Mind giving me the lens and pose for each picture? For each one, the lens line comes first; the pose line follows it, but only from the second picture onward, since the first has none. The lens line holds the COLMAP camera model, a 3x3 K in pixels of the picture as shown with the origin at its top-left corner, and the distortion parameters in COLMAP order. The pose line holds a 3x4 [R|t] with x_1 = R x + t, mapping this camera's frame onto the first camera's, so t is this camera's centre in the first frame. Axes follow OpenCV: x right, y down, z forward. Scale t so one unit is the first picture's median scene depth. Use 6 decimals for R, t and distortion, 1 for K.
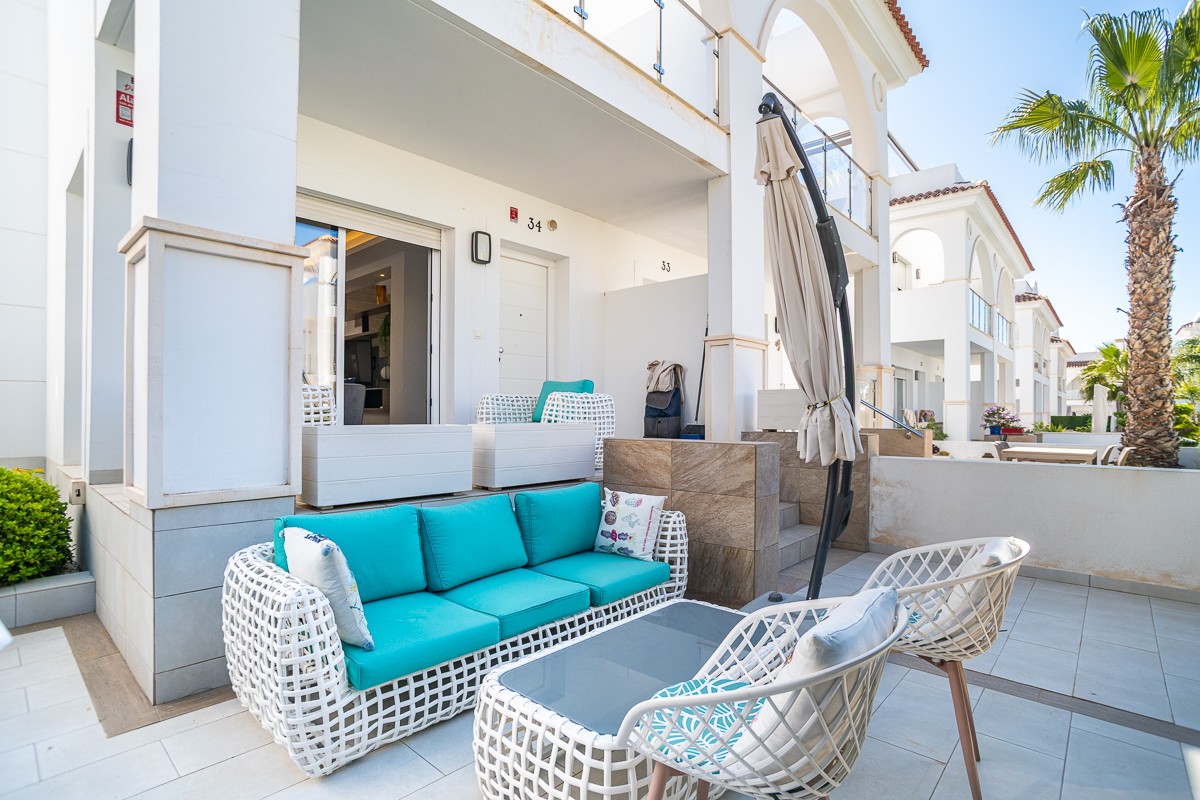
lens RADIAL K [[579.2, 0, 600.0], [0, 579.2, 400.0], [0, 0, 1]] dist [-0.083951, 0.051300]
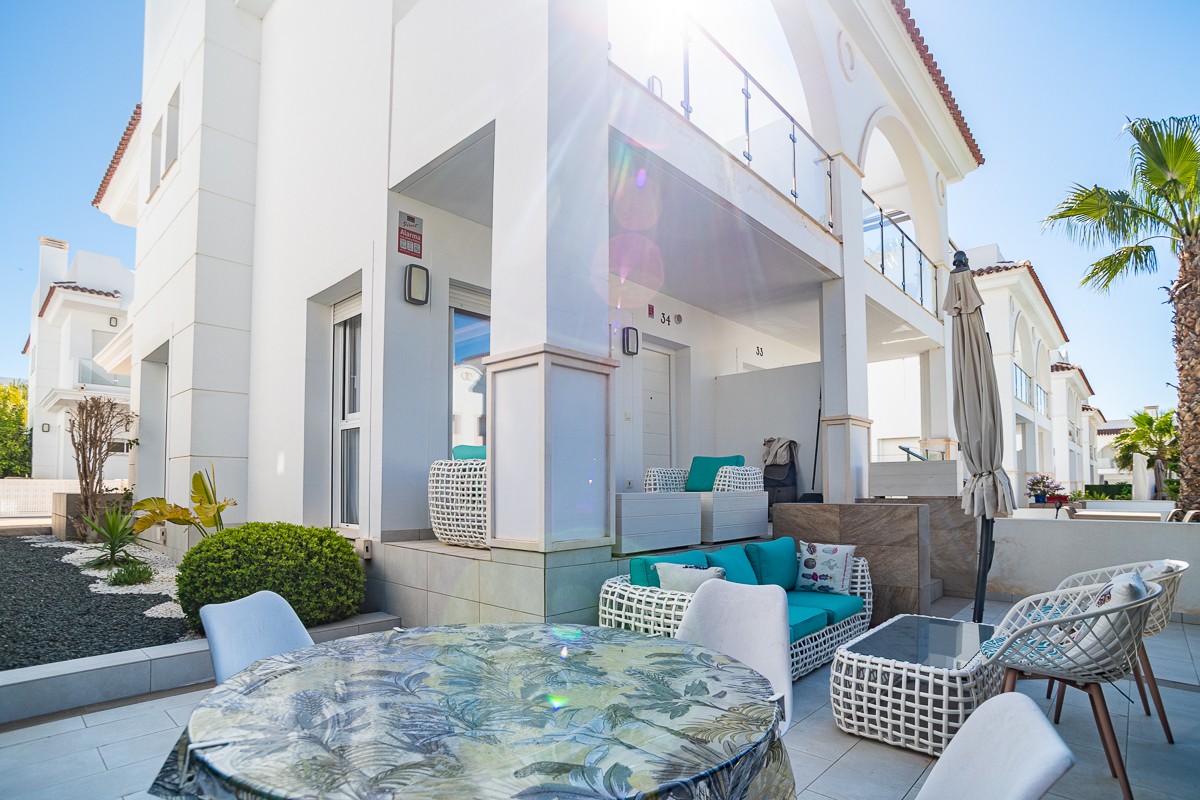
lens RADIAL K [[597.8, 0, 601.5], [0, 597.8, 454.1], [0, 0, 1]] dist [-0.073969, 0.044572]
pose [[0.999962, -0.007232, -0.004901, -0.164057], [0.007077, 0.999500, -0.030833, -0.000515], [0.005121, 0.030797, 0.999513, -0.121406]]
